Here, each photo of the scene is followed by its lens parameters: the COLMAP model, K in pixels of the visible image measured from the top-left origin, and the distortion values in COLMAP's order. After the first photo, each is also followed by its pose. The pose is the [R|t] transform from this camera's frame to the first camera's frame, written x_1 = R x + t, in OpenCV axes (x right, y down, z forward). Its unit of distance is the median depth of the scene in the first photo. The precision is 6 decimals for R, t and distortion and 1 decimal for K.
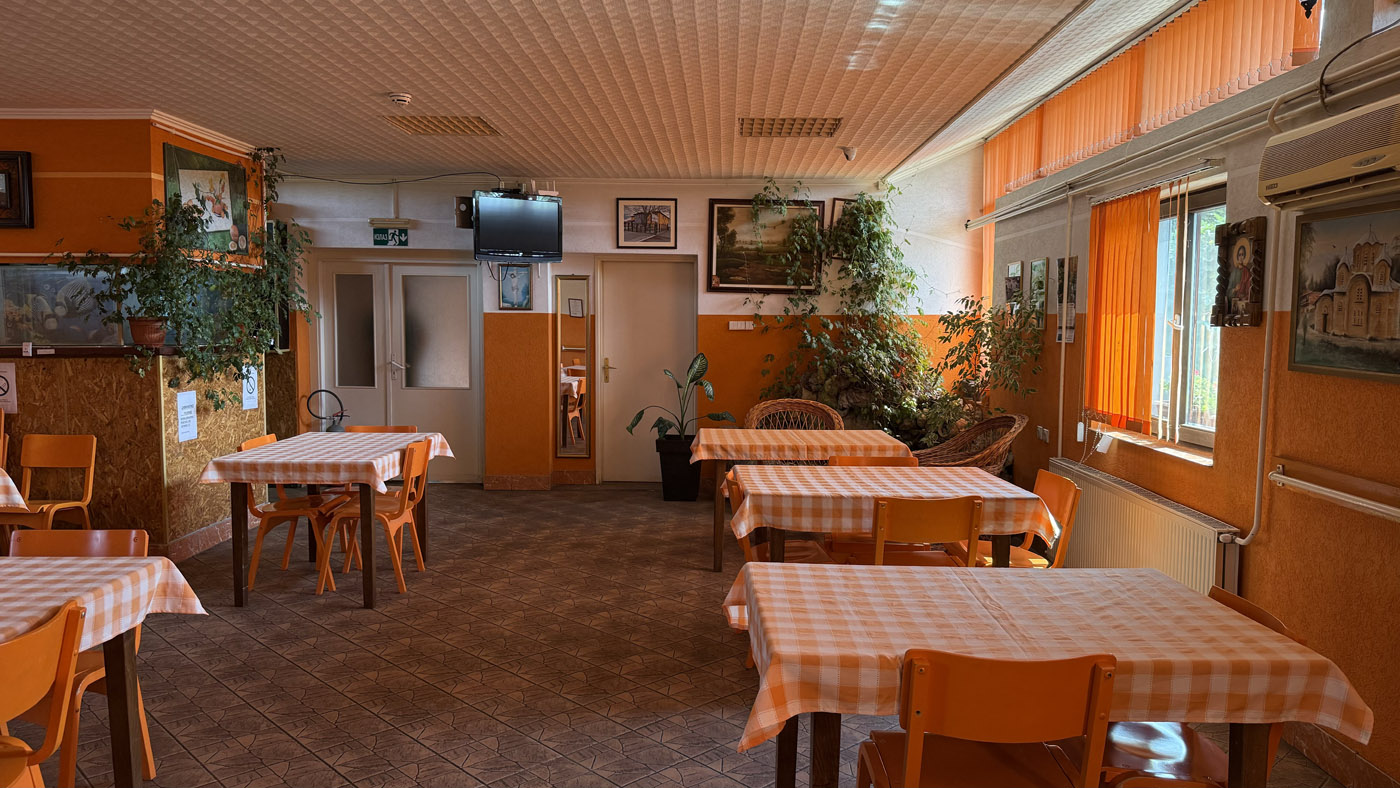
lens RADIAL K [[983.4, 0, 709.4], [0, 983.4, 393.7], [0, 0, 1]] dist [0.088775, -0.128978]
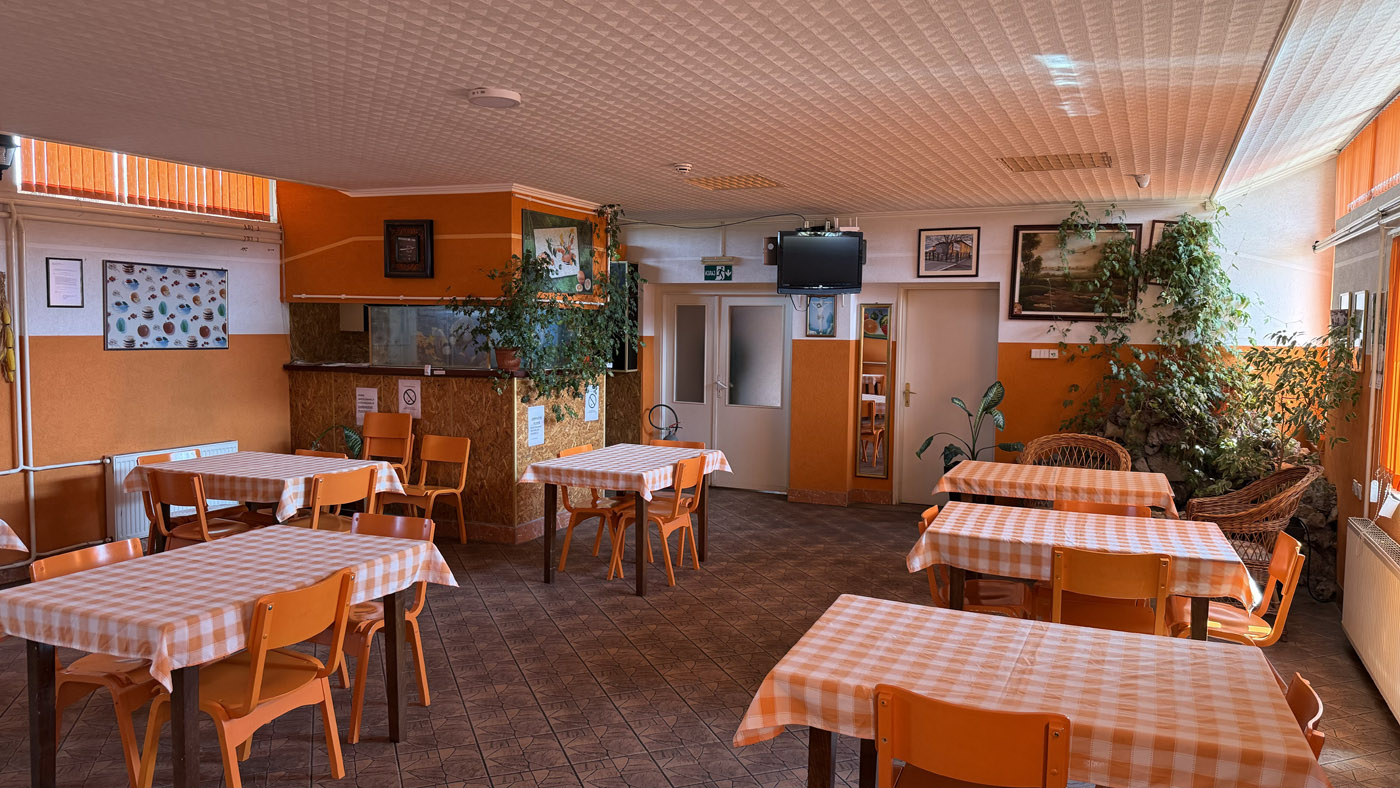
lens RADIAL K [[983.4, 0, 704.3], [0, 983.4, 393.4], [0, 0, 1]] dist [0.088775, -0.128978]
pose [[0.918096, 0.032261, -0.395043, 0.165306], [-0.035408, 0.999373, -0.000675, -0.026055], [0.394774, 0.014607, 0.918662, -0.053259]]
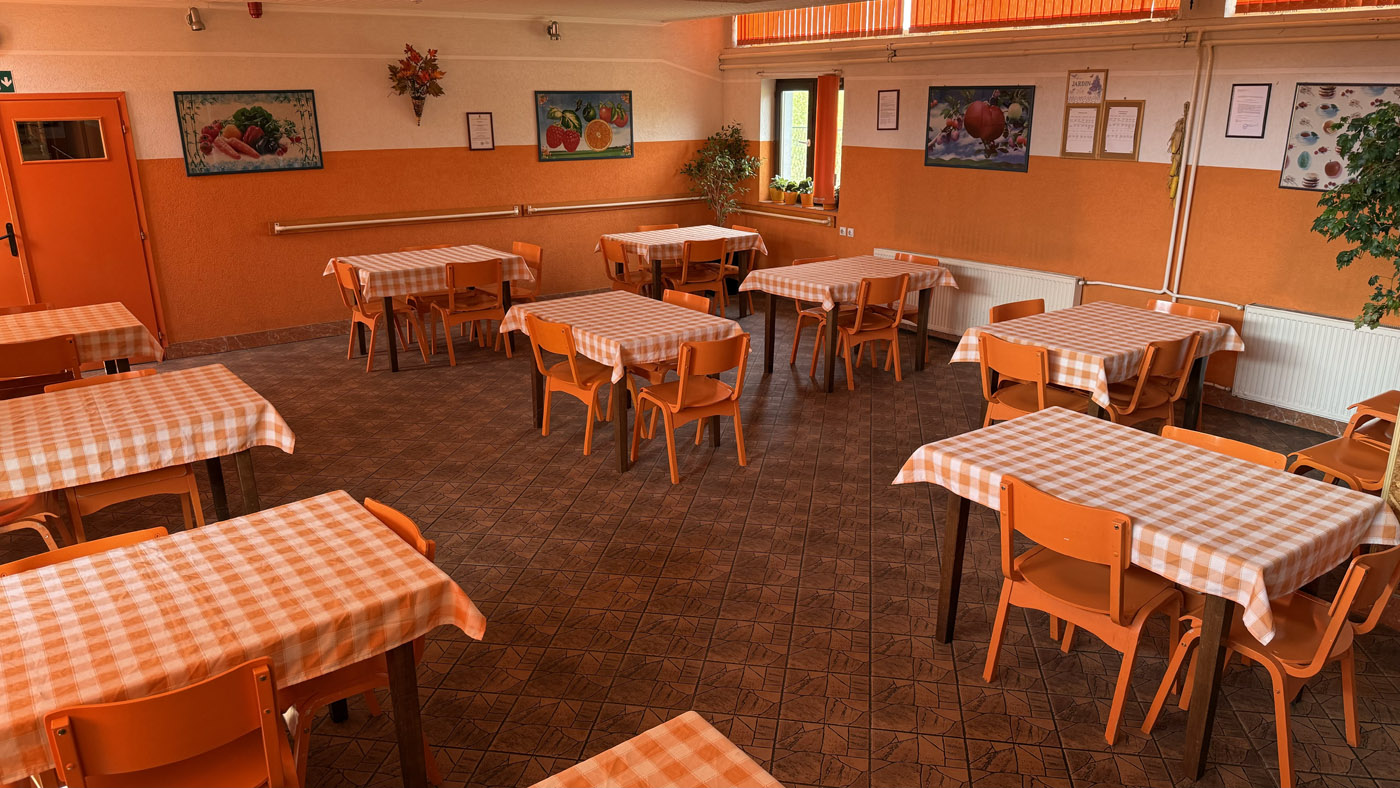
lens RADIAL K [[983.4, 0, 702.4], [0, 983.4, 403.7], [0, 0, 1]] dist [0.088775, -0.128978]
pose [[-0.814738, 0.170437, -0.554214, 0.165296], [-0.041117, 0.936434, 0.348427, -0.177167], [0.578370, 0.306664, -0.755940, 1.227737]]
